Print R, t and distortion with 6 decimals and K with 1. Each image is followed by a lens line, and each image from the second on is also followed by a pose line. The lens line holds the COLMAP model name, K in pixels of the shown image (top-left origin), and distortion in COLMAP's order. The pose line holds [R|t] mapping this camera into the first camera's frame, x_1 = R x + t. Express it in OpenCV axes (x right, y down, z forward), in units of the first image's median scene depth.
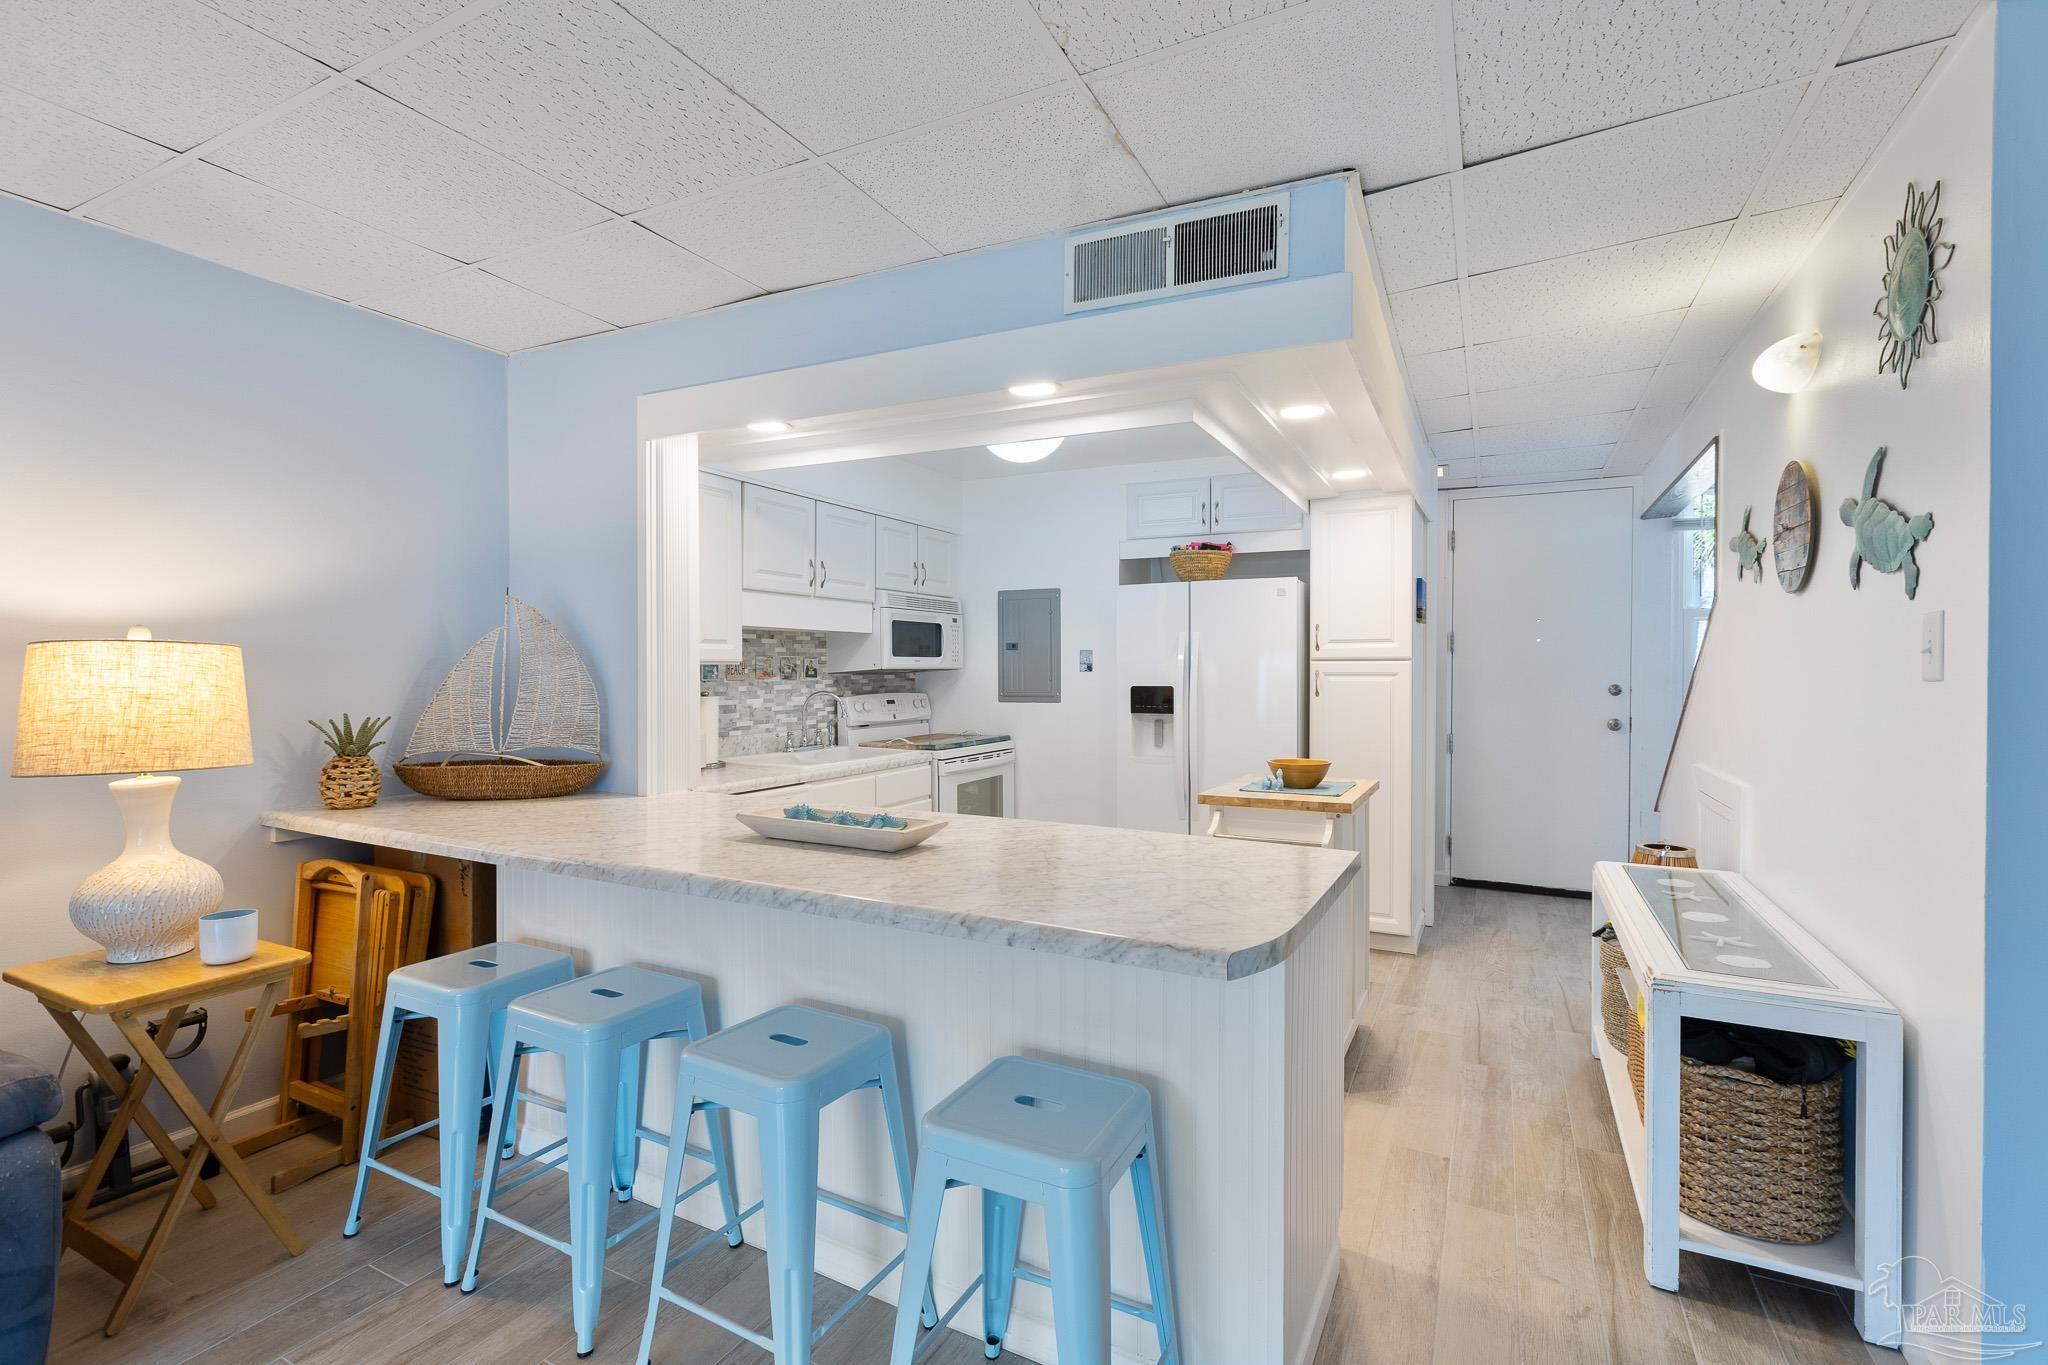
lens RADIAL K [[913.7, 0, 1029.8], [0, 913.7, 680.6], [0, 0, 1]] dist [0.004344, -0.000260]
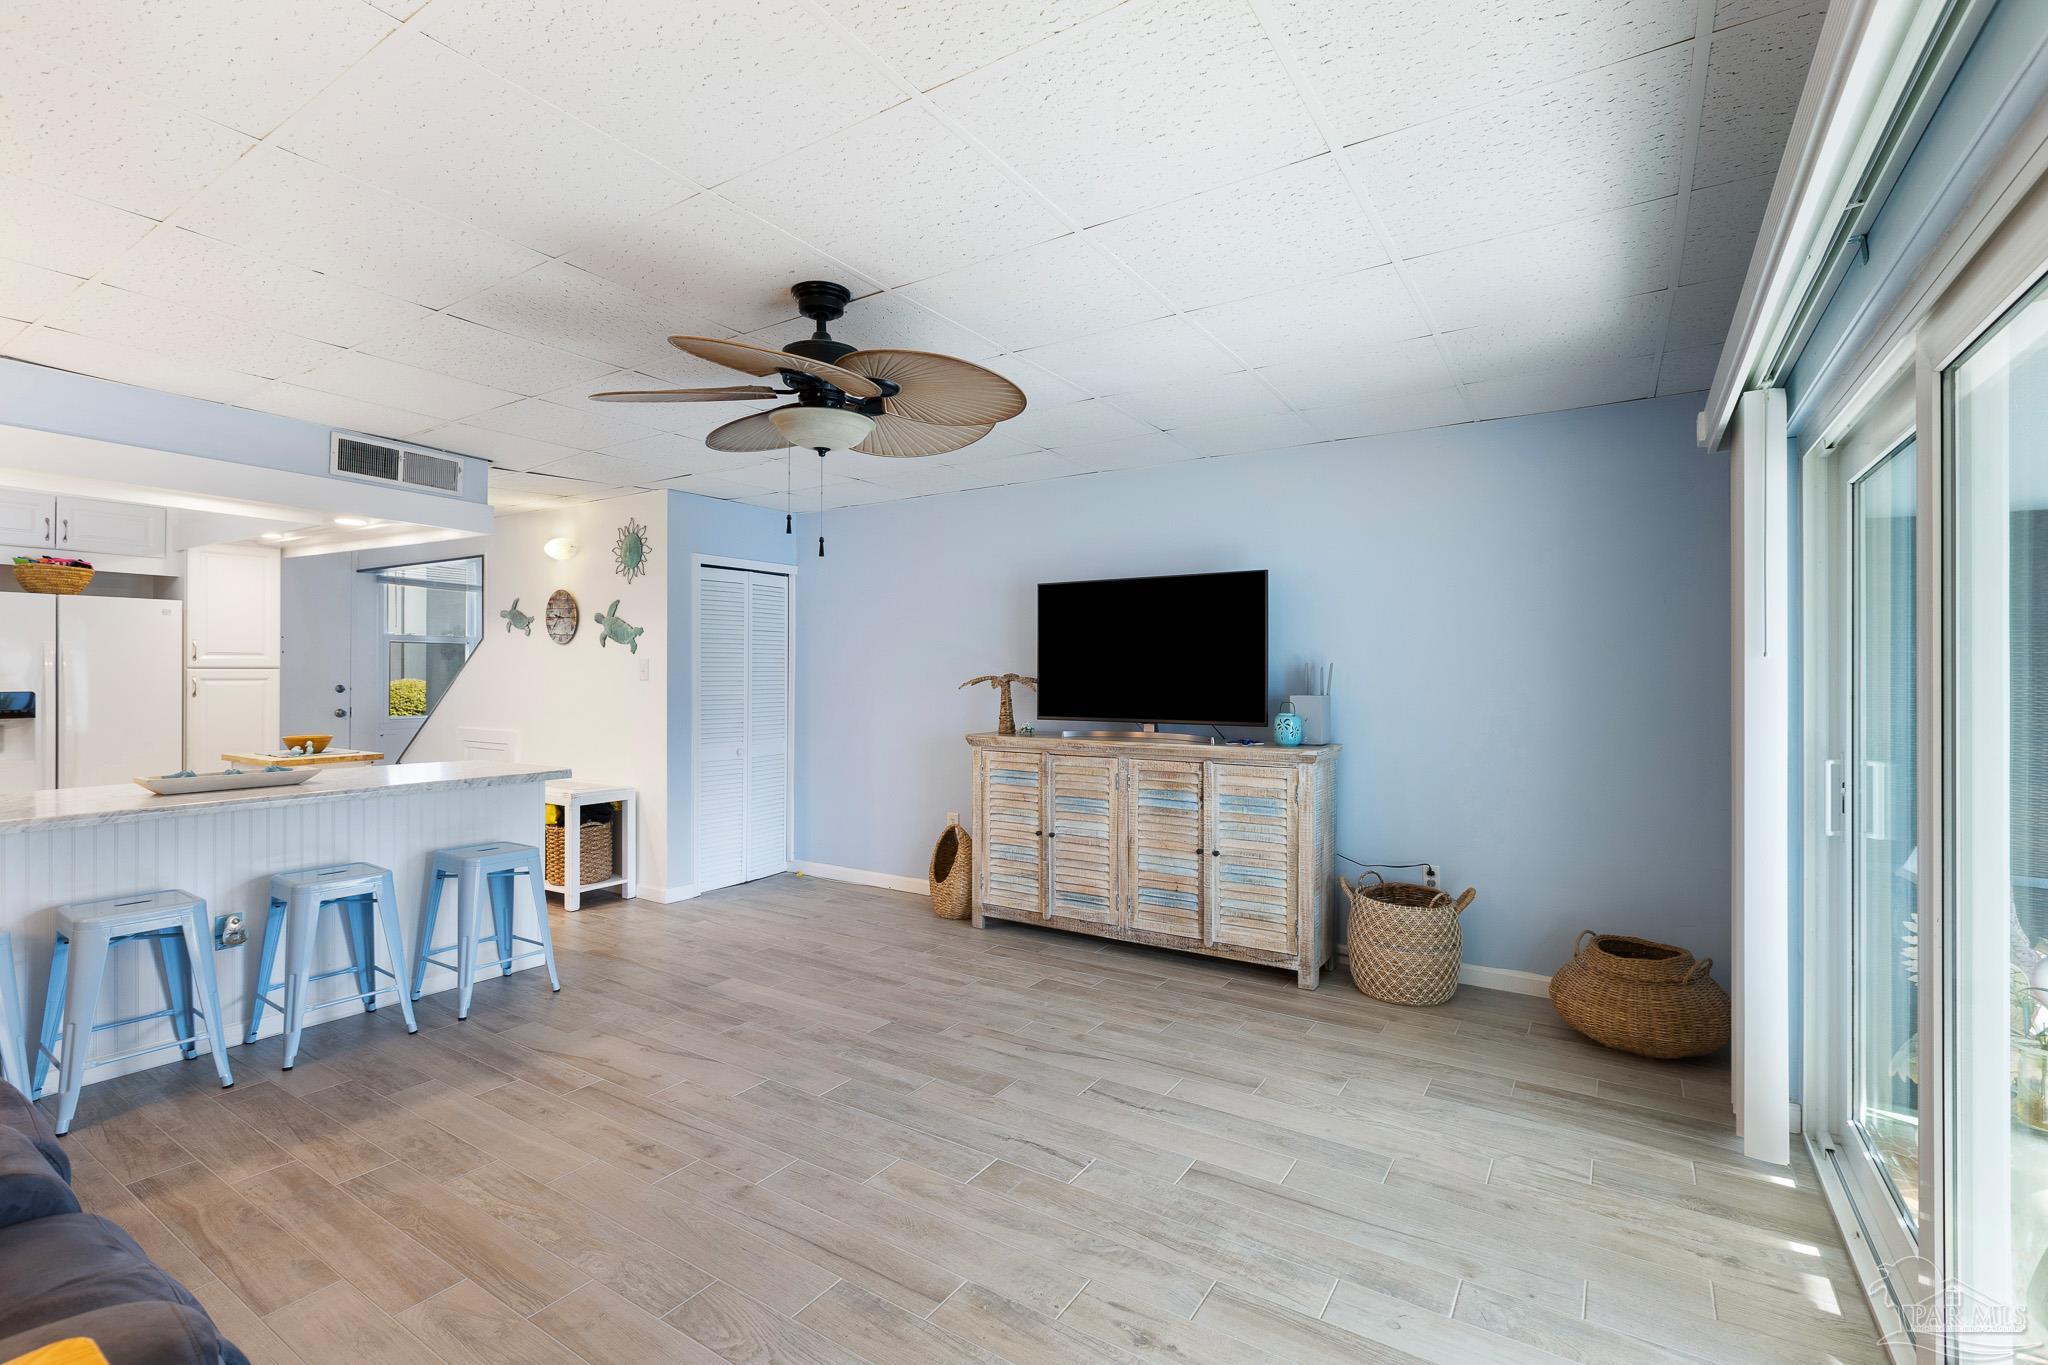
lens RADIAL K [[920.7, 0, 1022.6], [0, 920.7, 674.2], [0, 0, 1]] dist [0.005254, -0.000789]
pose [[0.106690, -0.001461, 0.994291, -0.790856], [0.009465, 0.999955, 0.000454, -0.003964], [-0.994247, 0.009363, 0.106699, -0.249631]]
